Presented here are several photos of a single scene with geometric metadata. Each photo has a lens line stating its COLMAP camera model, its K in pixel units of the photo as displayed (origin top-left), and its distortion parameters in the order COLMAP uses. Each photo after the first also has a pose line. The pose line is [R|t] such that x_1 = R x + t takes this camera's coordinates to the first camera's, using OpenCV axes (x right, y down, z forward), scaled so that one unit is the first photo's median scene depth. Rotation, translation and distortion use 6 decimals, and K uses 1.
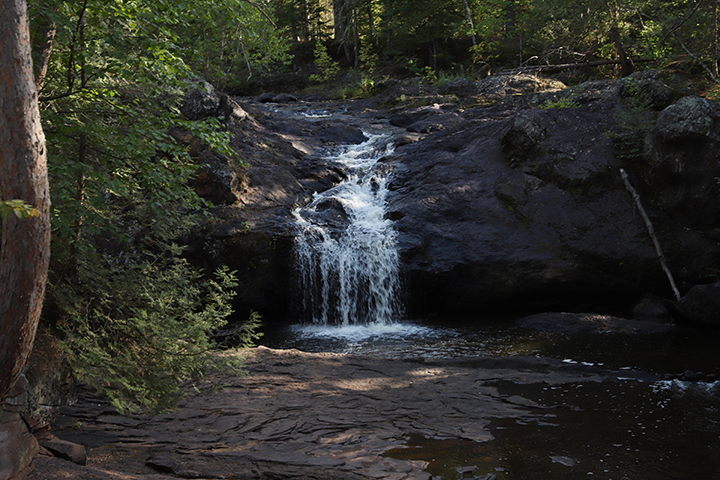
lens RADIAL K [[1366.7, 0, 361.8], [0, 1366.7, 244.1], [0, 0, 1]] dist [0.221614, 0.000000]
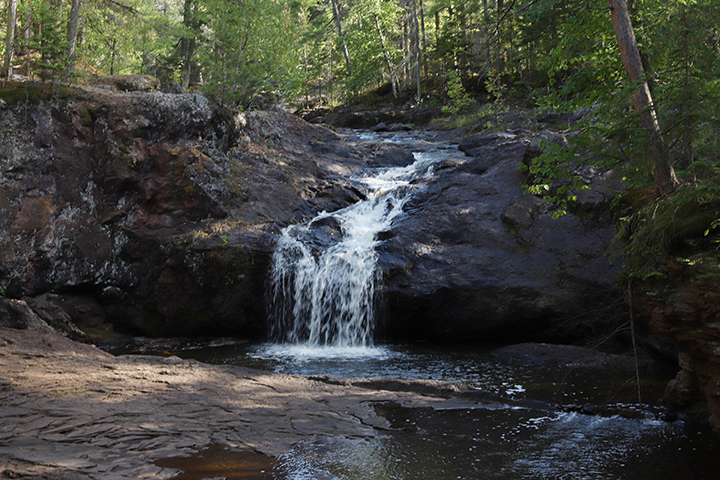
lens RADIAL K [[1366.7, 0, 359.1], [0, 1366.7, 238.4], [0, 0, 1]] dist [0.221614, 0.000000]
pose [[0.971808, 0.030150, -0.233840, 0.230790], [-0.040394, 0.998417, -0.039141, 0.019573], [0.232290, 0.047483, 0.971487, 0.064994]]
